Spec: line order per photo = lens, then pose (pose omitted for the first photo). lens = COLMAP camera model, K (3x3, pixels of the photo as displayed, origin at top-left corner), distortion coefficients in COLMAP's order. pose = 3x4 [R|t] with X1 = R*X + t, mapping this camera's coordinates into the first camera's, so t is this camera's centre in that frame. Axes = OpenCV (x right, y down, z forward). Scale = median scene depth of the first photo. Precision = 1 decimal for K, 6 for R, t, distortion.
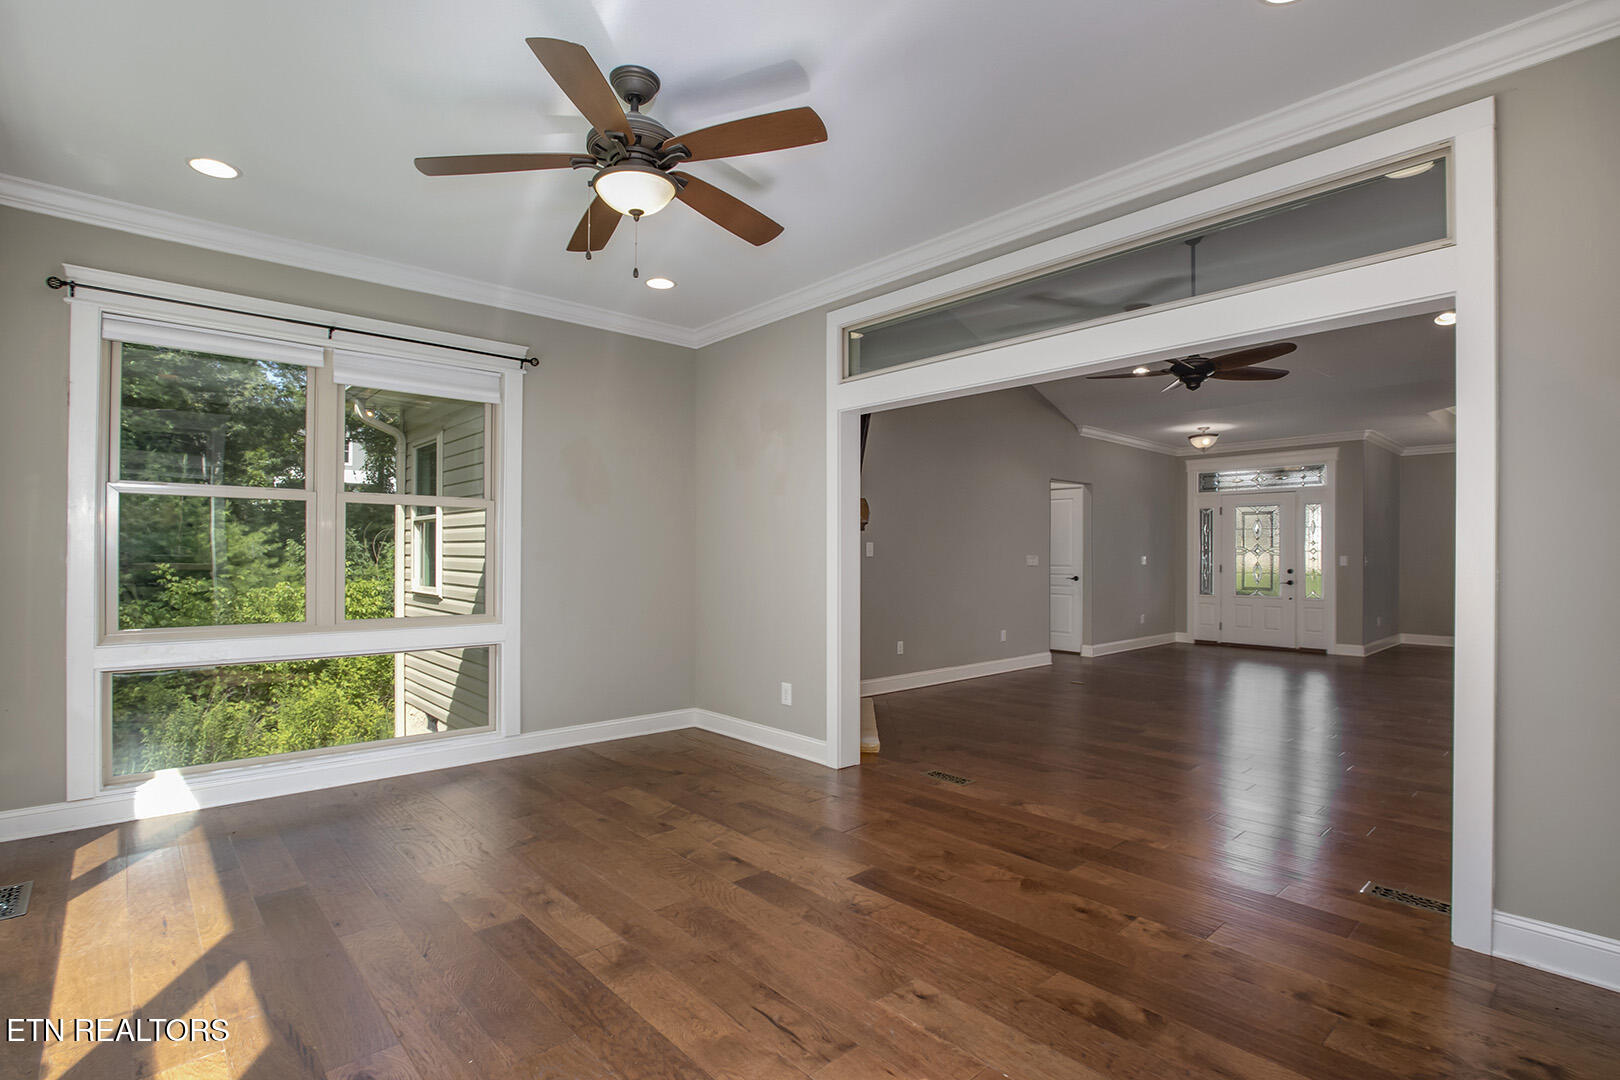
lens RADIAL K [[762.8, 0, 819.2], [0, 762.8, 550.3], [0, 0, 1]] dist [-0.023667, 0.002601]
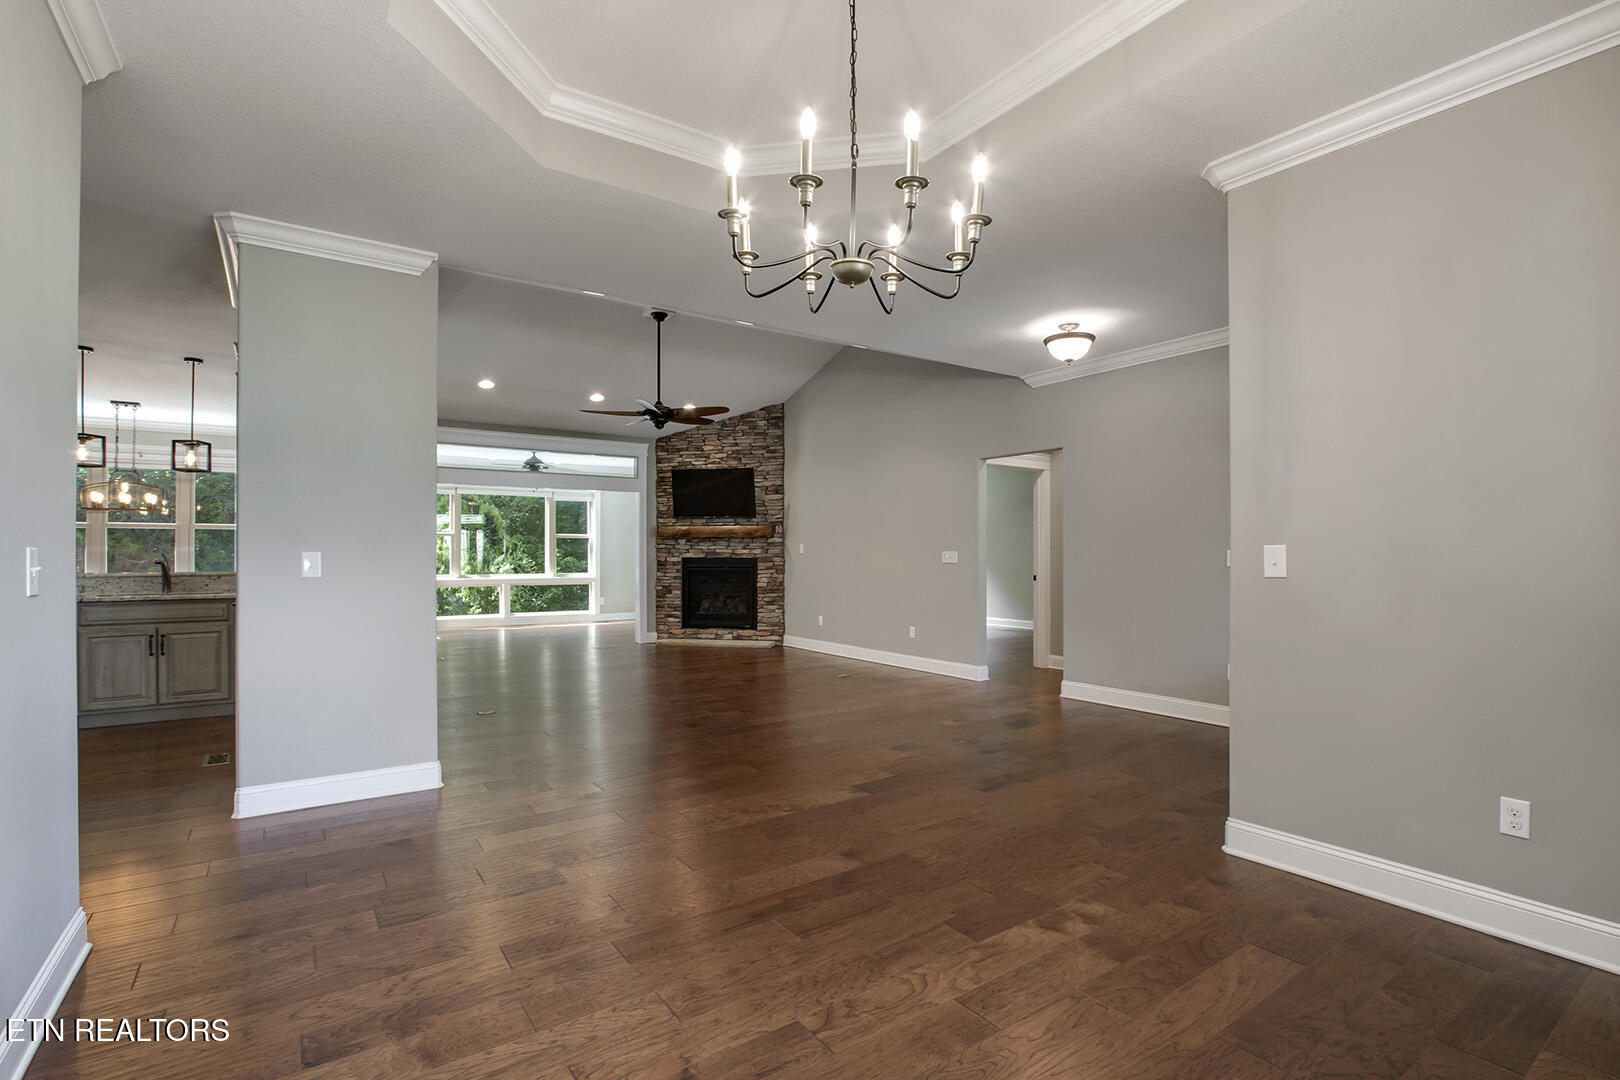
lens RADIAL K [[762.8, 0, 820.6], [0, 762.8, 549.7], [0, 0, 1]] dist [-0.023667, 0.002601]
pose [[-0.127328, -0.008229, -0.991826, 1.046174], [0.008392, 0.999921, -0.009374, 0.010765], [0.991825, -0.009517, -0.127249, 0.846698]]
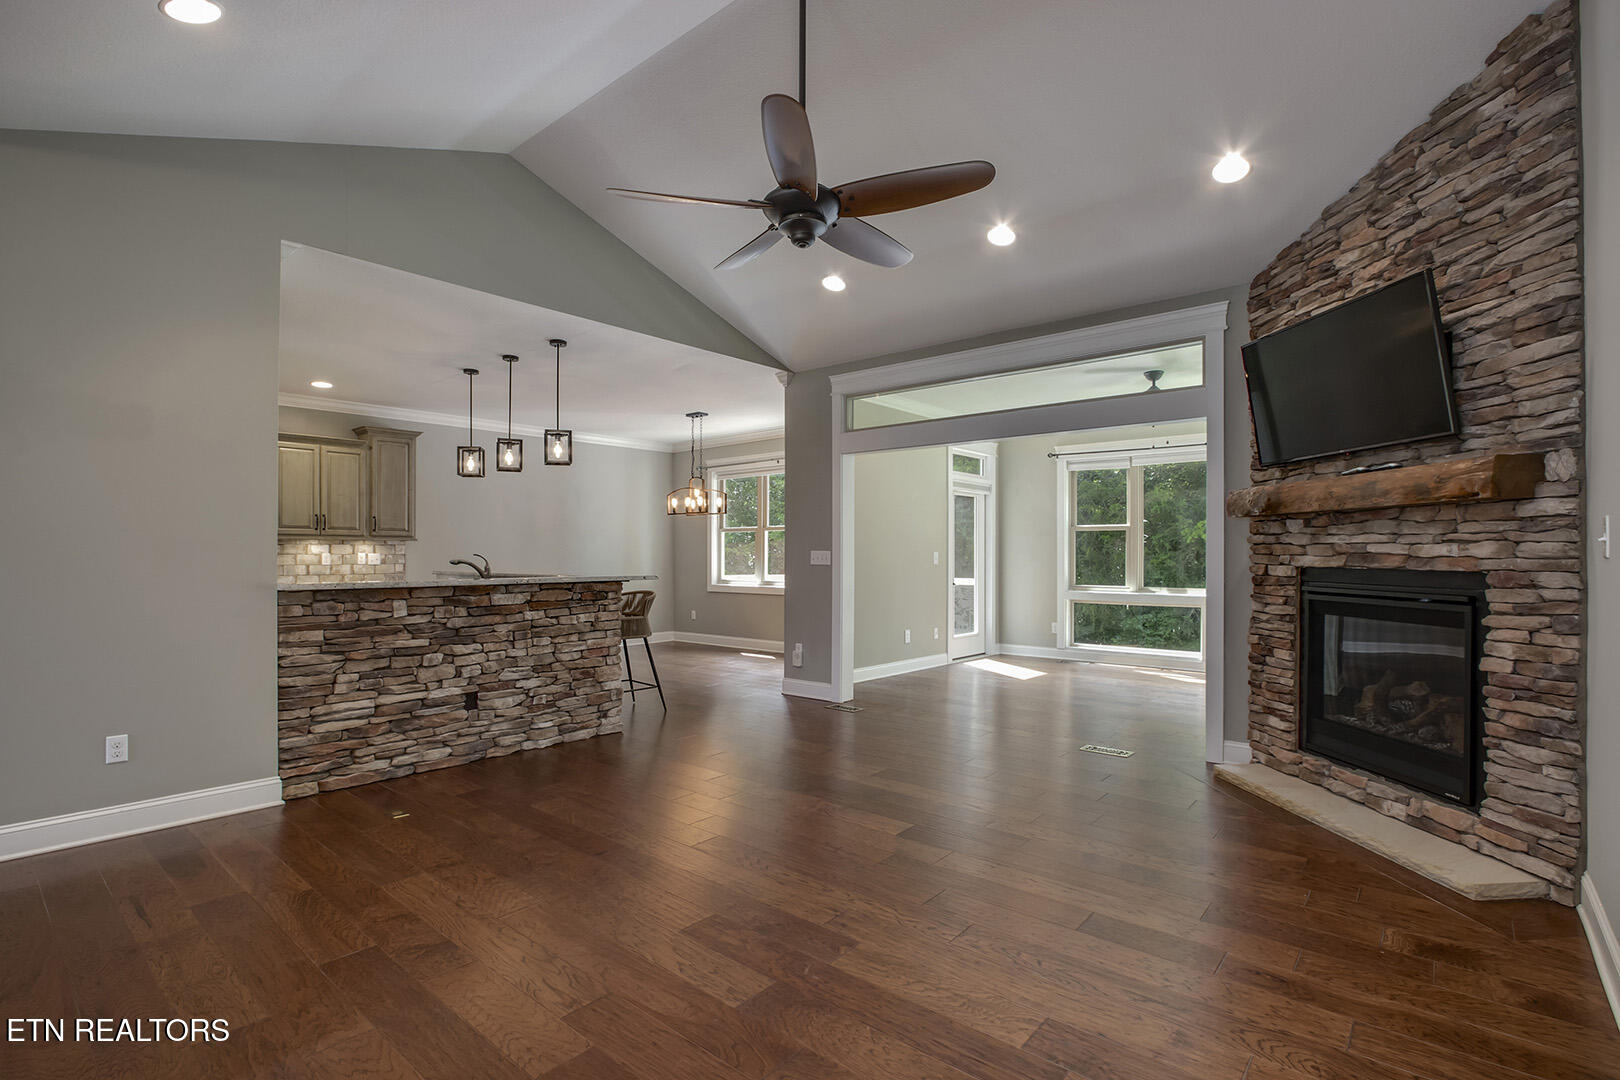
lens RADIAL K [[762.8, 0, 806.9], [0, 762.8, 550.4], [0, 0, 1]] dist [-0.023667, 0.002601]
pose [[-0.993135, -0.005682, -0.116832, 0.315707], [-0.004085, 0.999895, -0.013902, 0.007981], [0.116899, -0.013330, -0.993054, 0.893954]]
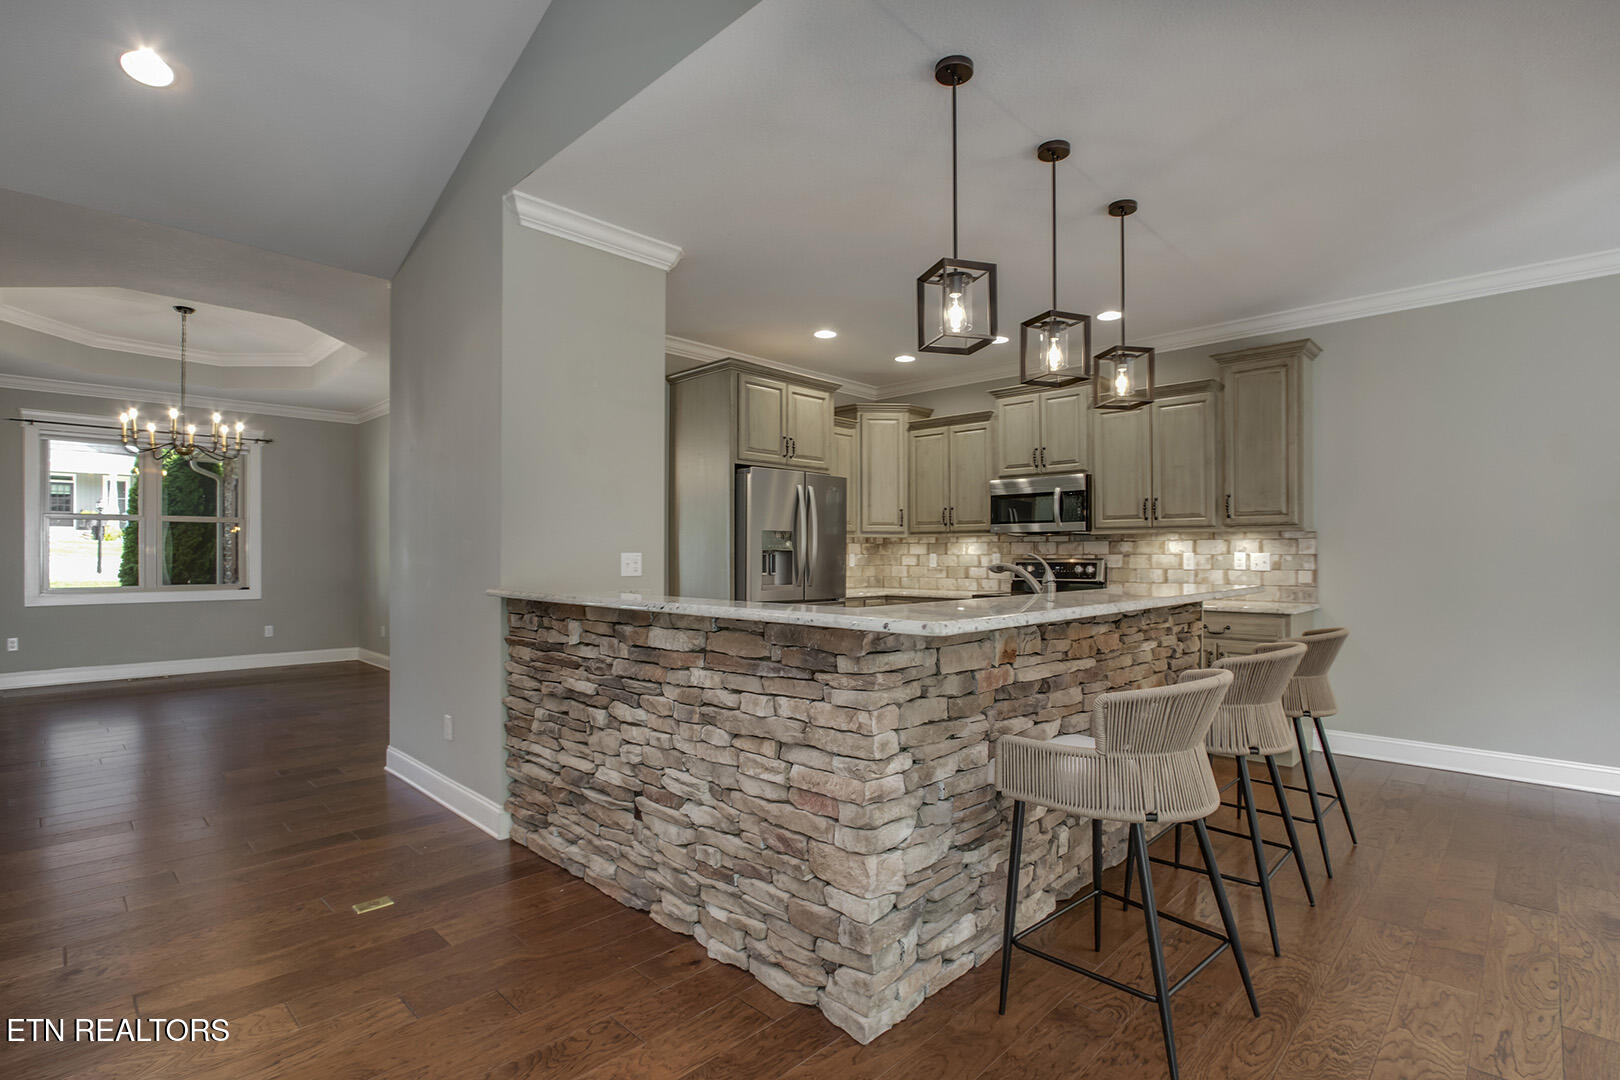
lens RADIAL K [[762.8, 0, 818.5], [0, 762.8, 563.5], [0, 0, 1]] dist [-0.023667, 0.002601]
pose [[-0.068855, -0.018350, 0.997458, 0.188347], [-0.009318, 0.999799, 0.017750, 0.002520], [-0.997583, -0.008072, -0.069012, 0.353220]]
